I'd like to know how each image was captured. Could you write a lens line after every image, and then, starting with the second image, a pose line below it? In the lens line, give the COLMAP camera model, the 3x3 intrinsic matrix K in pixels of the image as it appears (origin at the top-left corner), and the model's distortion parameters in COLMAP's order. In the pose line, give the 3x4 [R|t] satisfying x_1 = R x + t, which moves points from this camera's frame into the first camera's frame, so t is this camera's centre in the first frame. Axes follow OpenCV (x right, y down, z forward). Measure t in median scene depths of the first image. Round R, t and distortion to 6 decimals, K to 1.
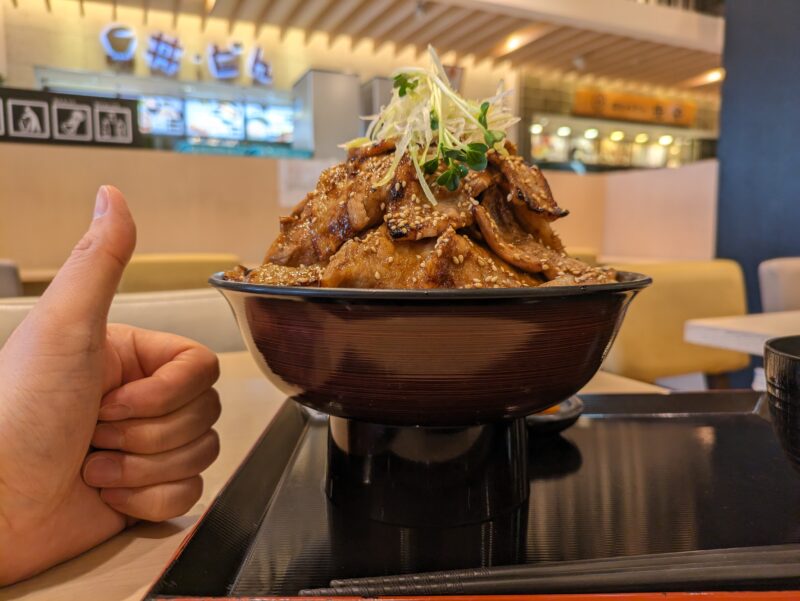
lens RADIAL K [[591.7, 0, 386.9], [0, 591.7, 305.1], [0, 0, 1]] dist [-0.010560, 0.005895]
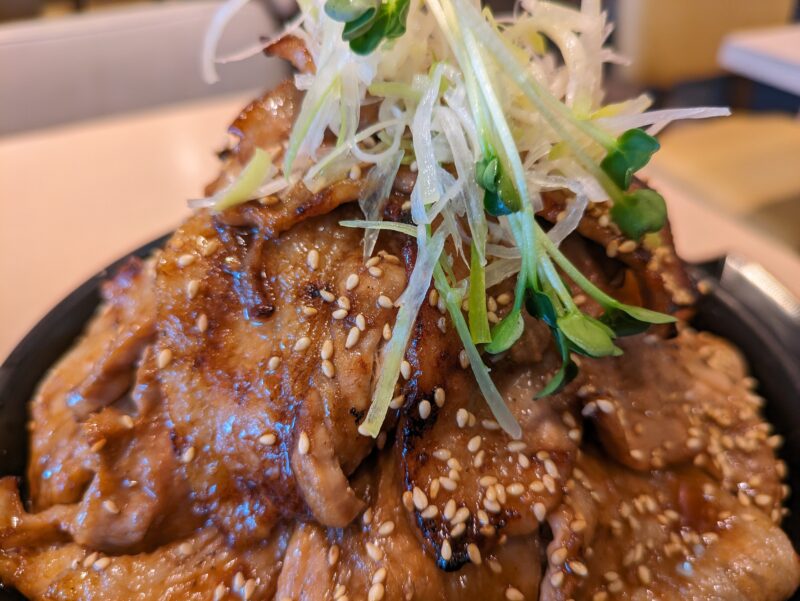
lens RADIAL K [[623.7, 0, 400.0], [0, 623.7, 300.5], [0, 0, 1]] dist [-0.046153, -0.001907]
pose [[0.937778, -0.208445, 0.277710, -0.090715], [0.039371, 0.858446, 0.511390, -0.458629], [-0.344996, -0.468637, 0.813239, 0.718387]]
